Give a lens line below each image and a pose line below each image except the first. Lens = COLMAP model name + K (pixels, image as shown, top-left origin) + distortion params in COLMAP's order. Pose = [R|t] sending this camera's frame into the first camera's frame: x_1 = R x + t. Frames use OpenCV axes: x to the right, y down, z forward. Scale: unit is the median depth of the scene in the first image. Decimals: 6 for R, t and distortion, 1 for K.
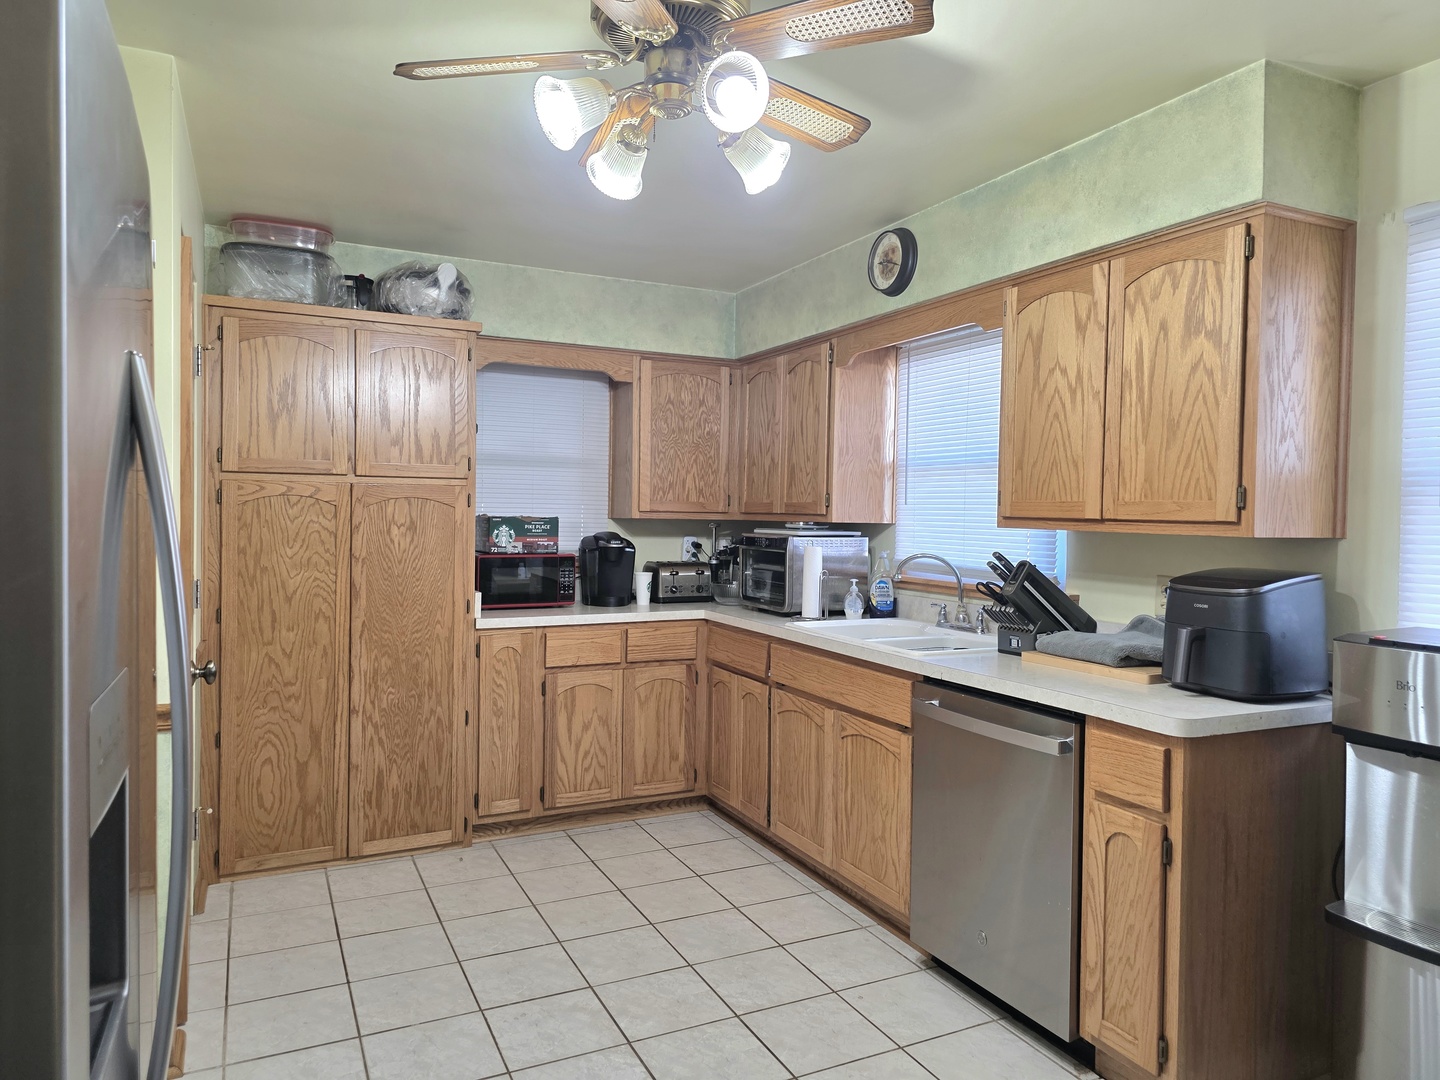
lens RADIAL K [[946.5, 0, 720.0], [0, 946.5, 540.0], [0, 0, 1]] dist [0.001382, 0.000840]
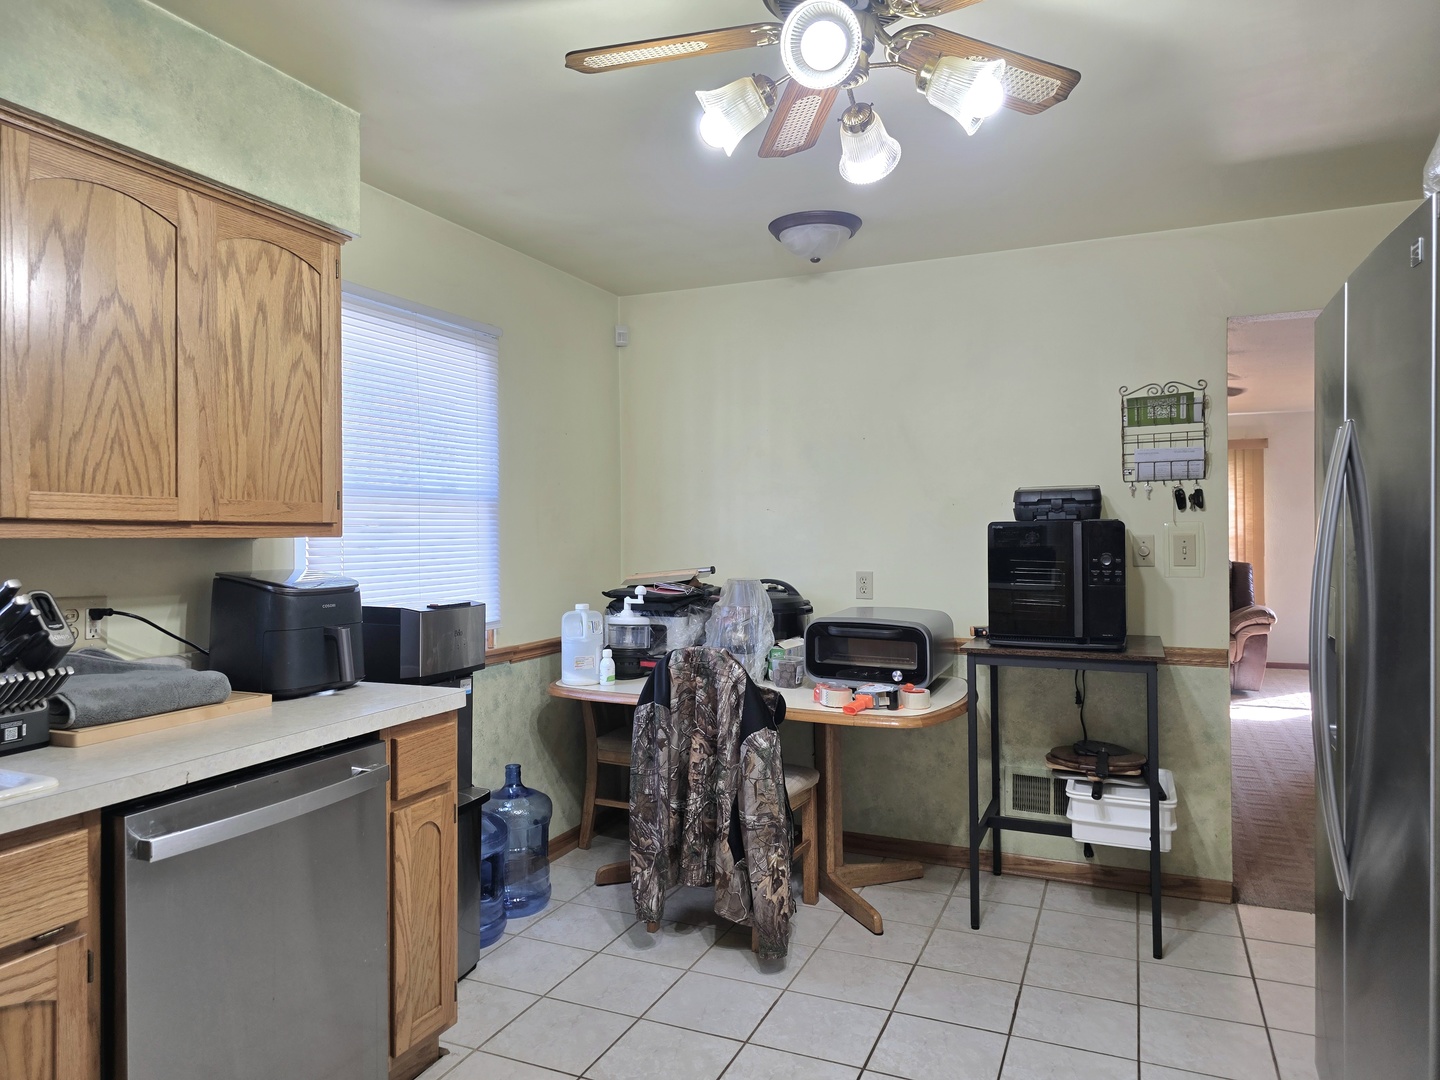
lens RADIAL K [[946.5, 0, 720.0], [0, 946.5, 540.0], [0, 0, 1]] dist [0.001382, 0.000840]
pose [[-0.645088, -0.013355, 0.763992, -0.499607], [0.023140, 0.999047, 0.037002, -0.027157], [-0.763758, 0.041549, -0.644164, 1.235769]]
